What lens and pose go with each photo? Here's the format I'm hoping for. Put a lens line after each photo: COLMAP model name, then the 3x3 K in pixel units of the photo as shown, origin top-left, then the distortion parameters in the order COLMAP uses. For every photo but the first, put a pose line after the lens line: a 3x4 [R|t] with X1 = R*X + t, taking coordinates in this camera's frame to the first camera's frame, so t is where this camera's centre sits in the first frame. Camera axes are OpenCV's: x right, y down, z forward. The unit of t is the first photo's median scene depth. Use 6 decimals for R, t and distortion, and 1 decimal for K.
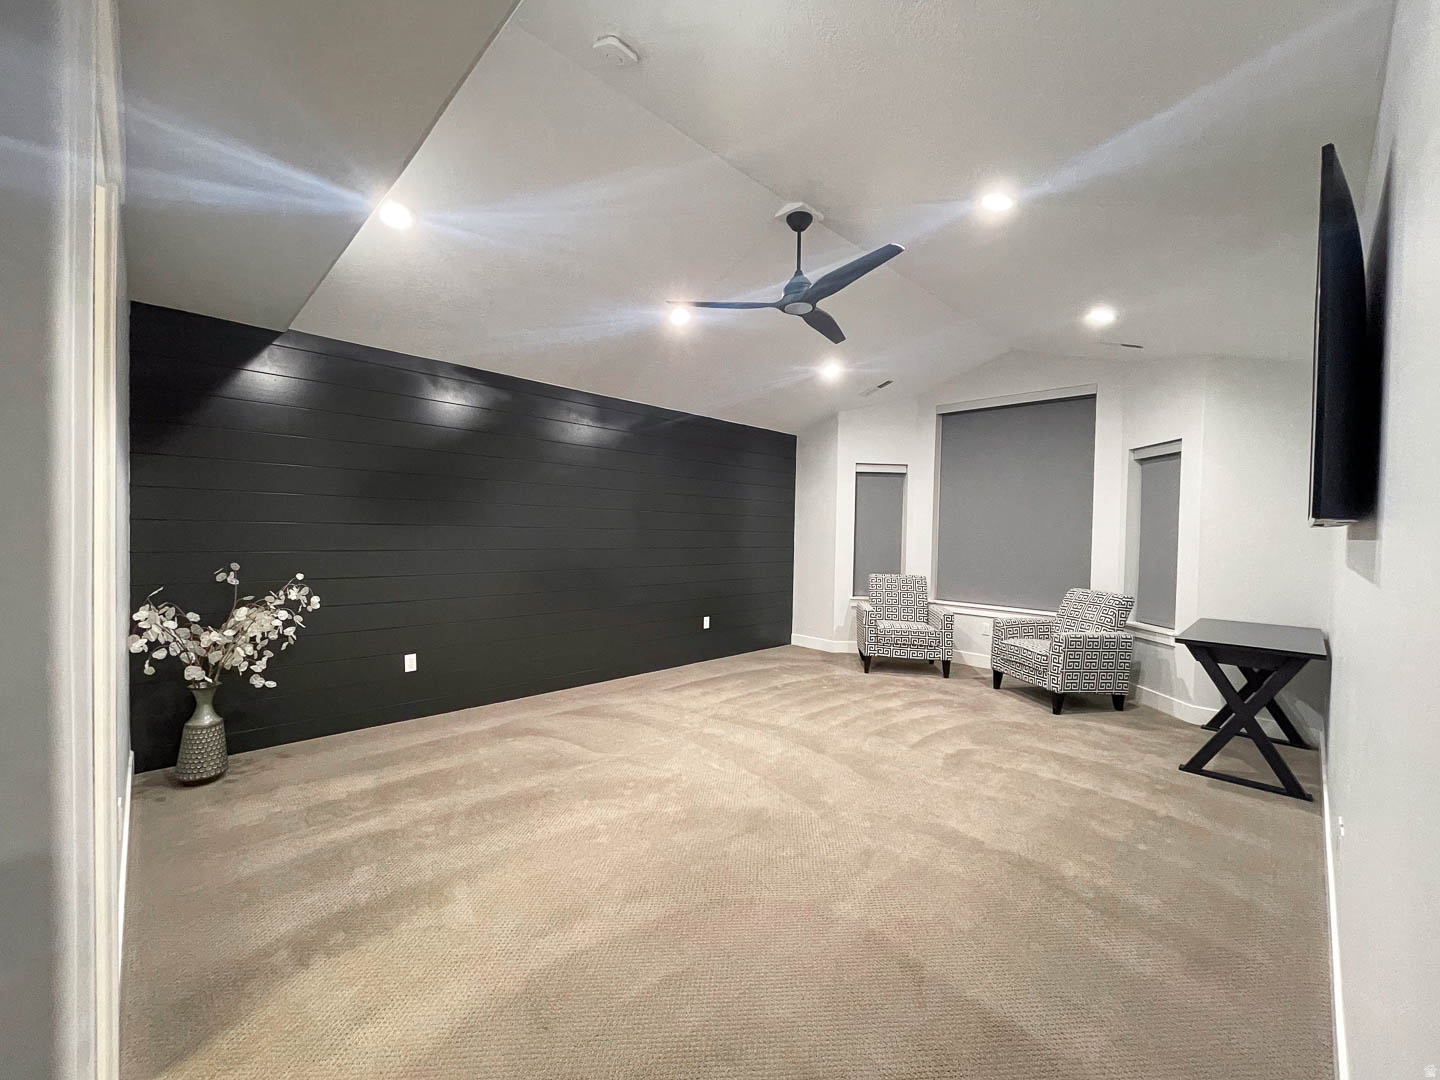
lens RADIAL K [[583.6, 0, 720.5], [0, 583.6, 543.3], [0, 0, 1]] dist [-0.001031, -0.000864]
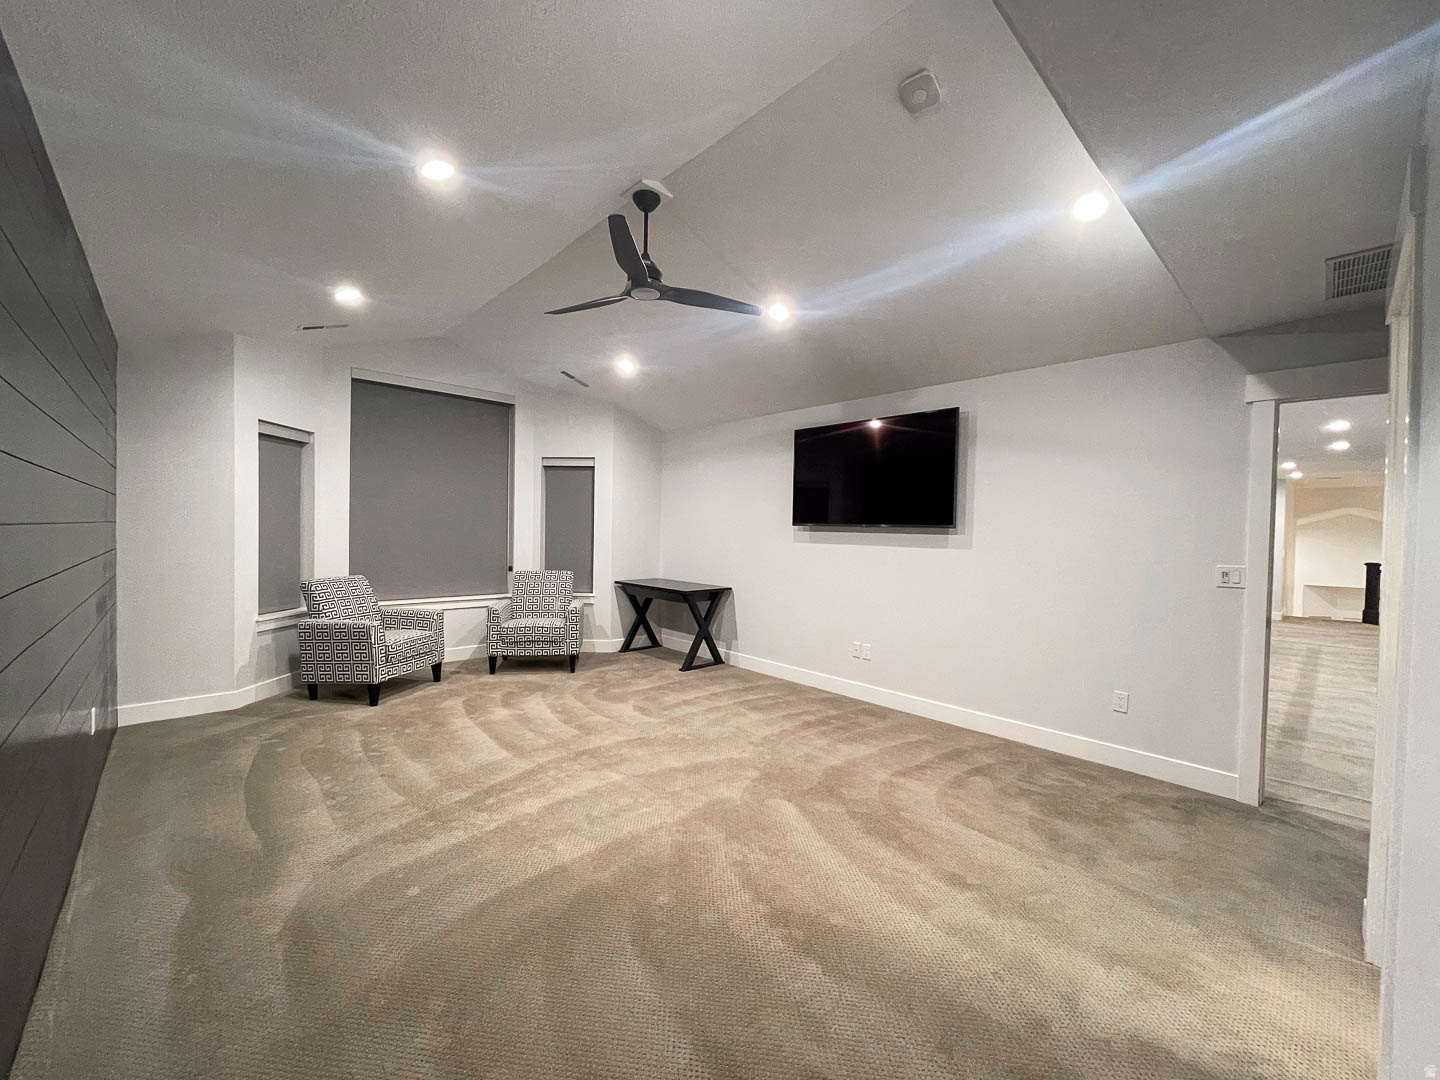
lens RADIAL K [[583.6, 0, 720.9], [0, 583.6, 534.3], [0, 0, 1]] dist [-0.001031, -0.000864]
pose [[0.028311, -0.027407, 0.999223, -0.601996], [0.007851, 0.999599, 0.027195, -0.026514], [-0.999568, 0.007075, 0.028515, 0.622221]]
